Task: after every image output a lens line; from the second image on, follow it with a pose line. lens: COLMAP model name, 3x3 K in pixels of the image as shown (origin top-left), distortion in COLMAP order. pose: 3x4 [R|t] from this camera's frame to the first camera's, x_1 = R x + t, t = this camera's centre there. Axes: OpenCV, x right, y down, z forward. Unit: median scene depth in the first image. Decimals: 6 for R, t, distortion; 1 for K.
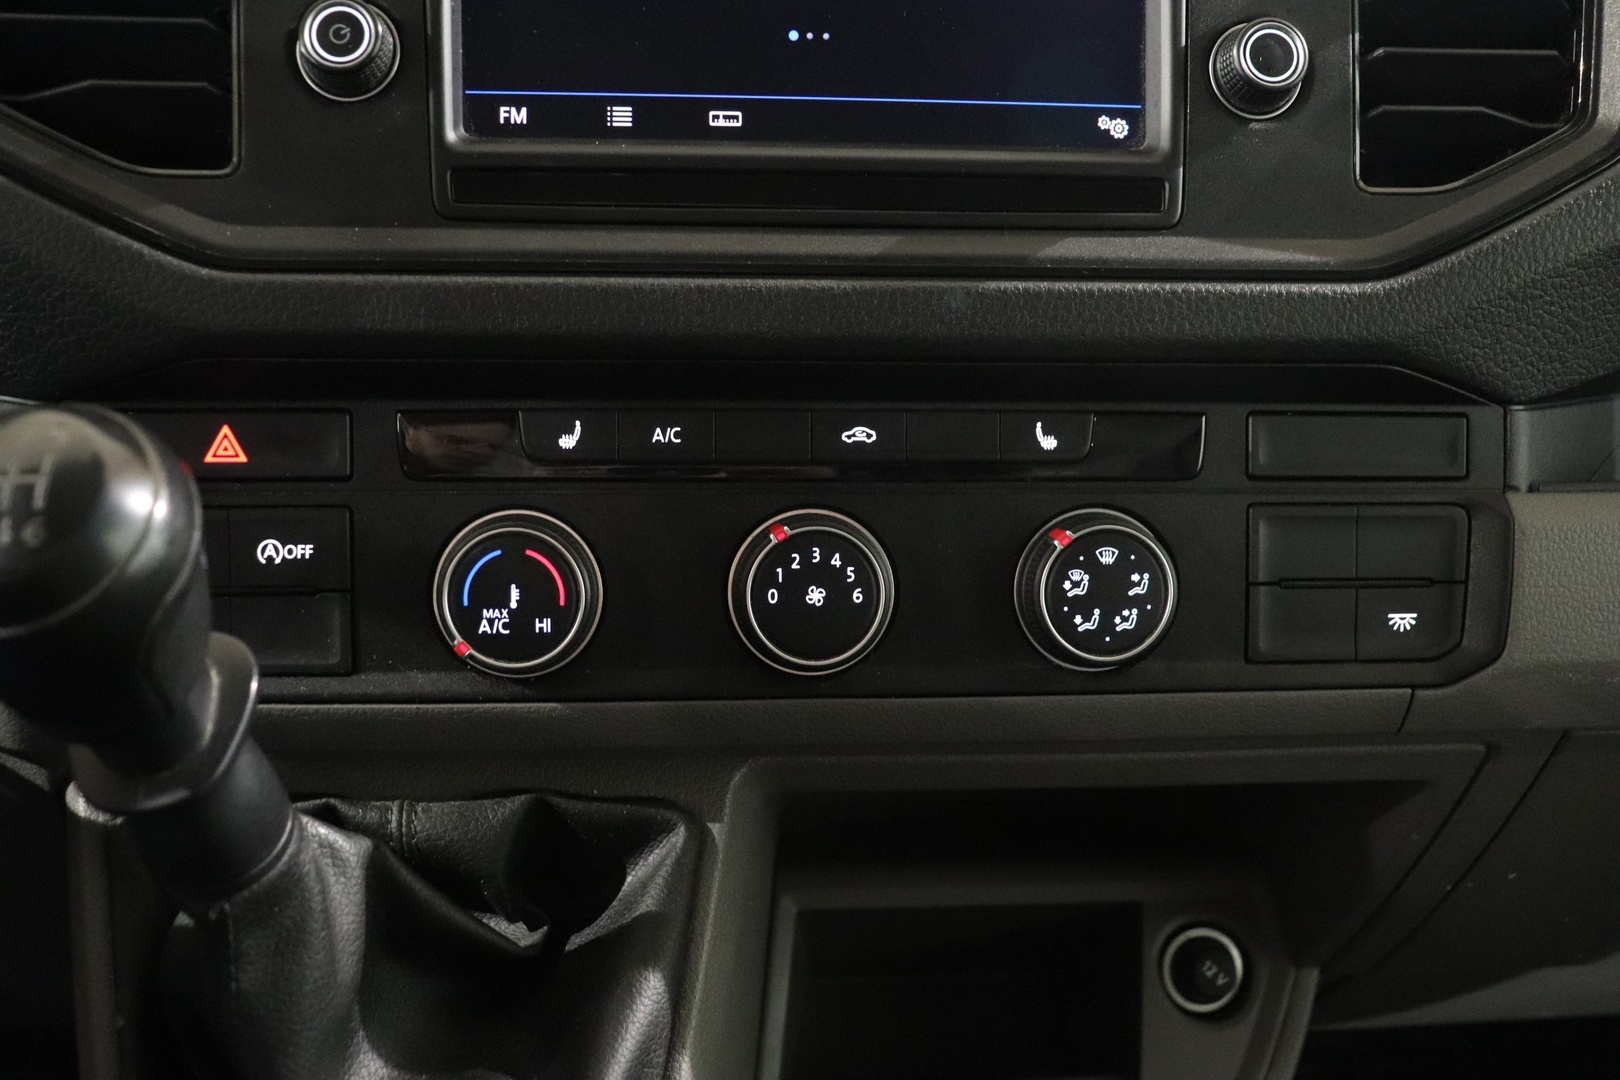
lens RADIAL K [[1663.3, 0, 819.8], [0, 1663.3, 538.8], [0, 0, 1]] dist [-0.112553, 0.199465]
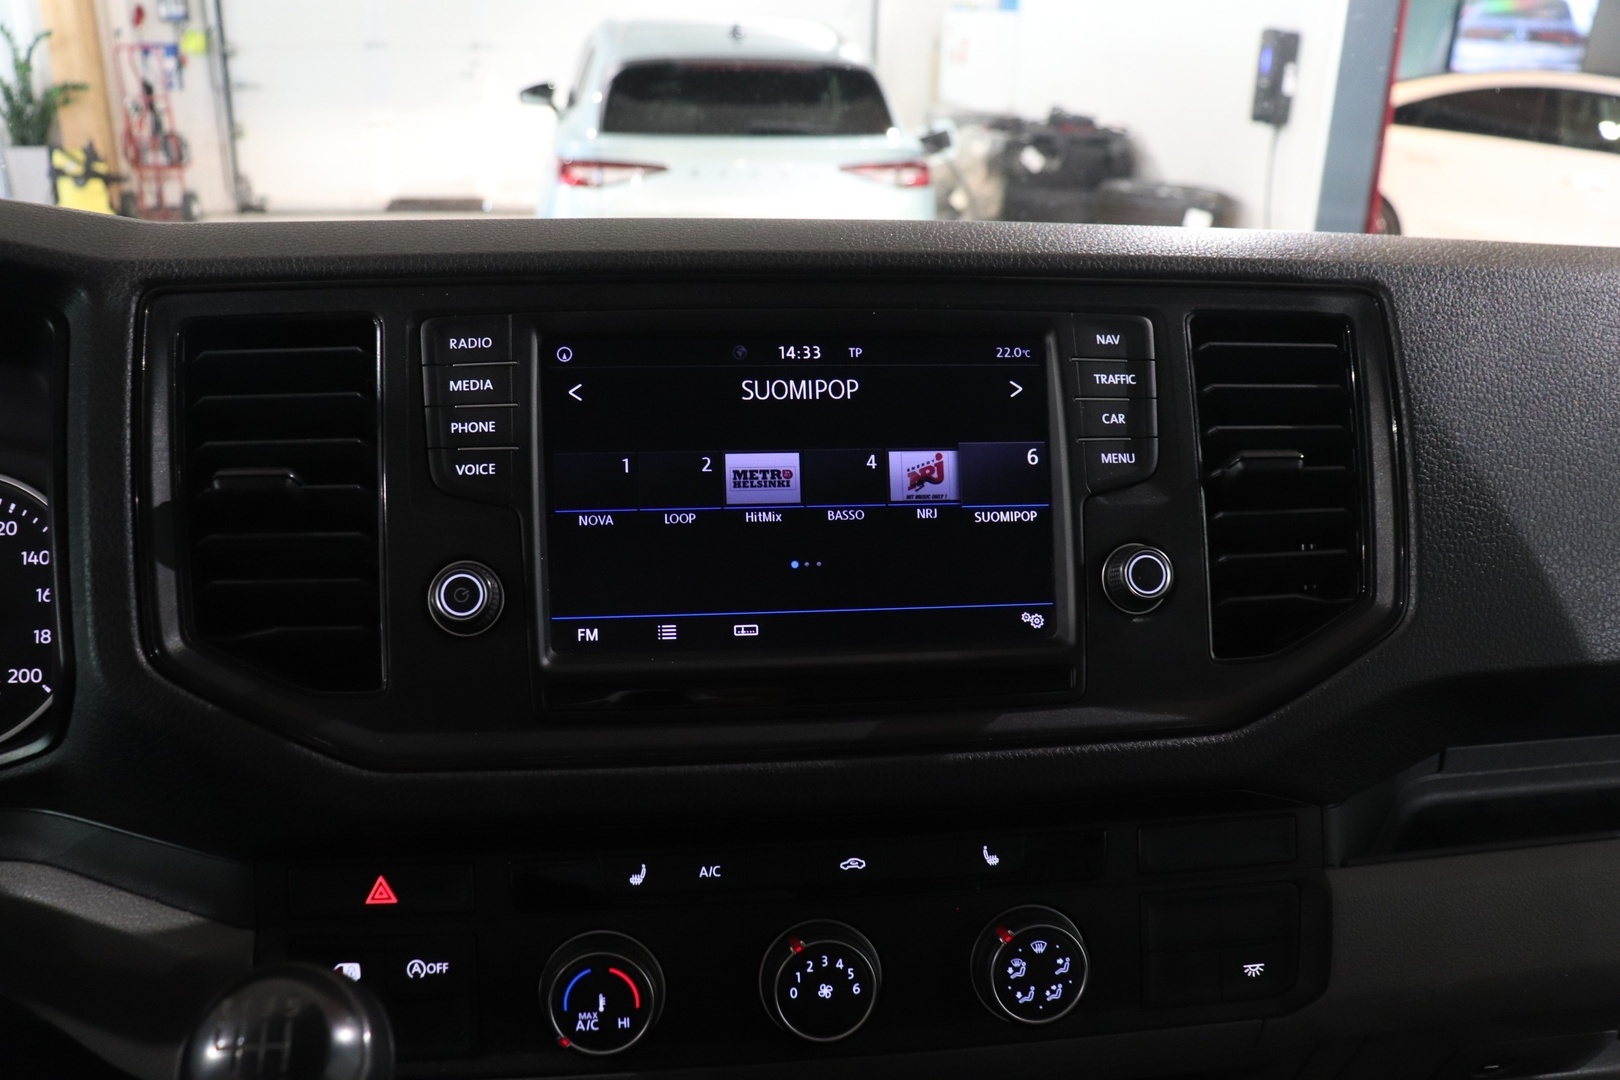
lens RADIAL K [[1331.9, 0, 824.6], [0, 1331.9, 542.8], [0, 0, 1]] dist [-0.176181, 0.165171]
pose [[0.998897, -0.027584, 0.038011, -0.032941], [0.030453, 0.996560, -0.077074, -0.242312], [-0.035754, 0.078147, 0.996301, -0.082232]]
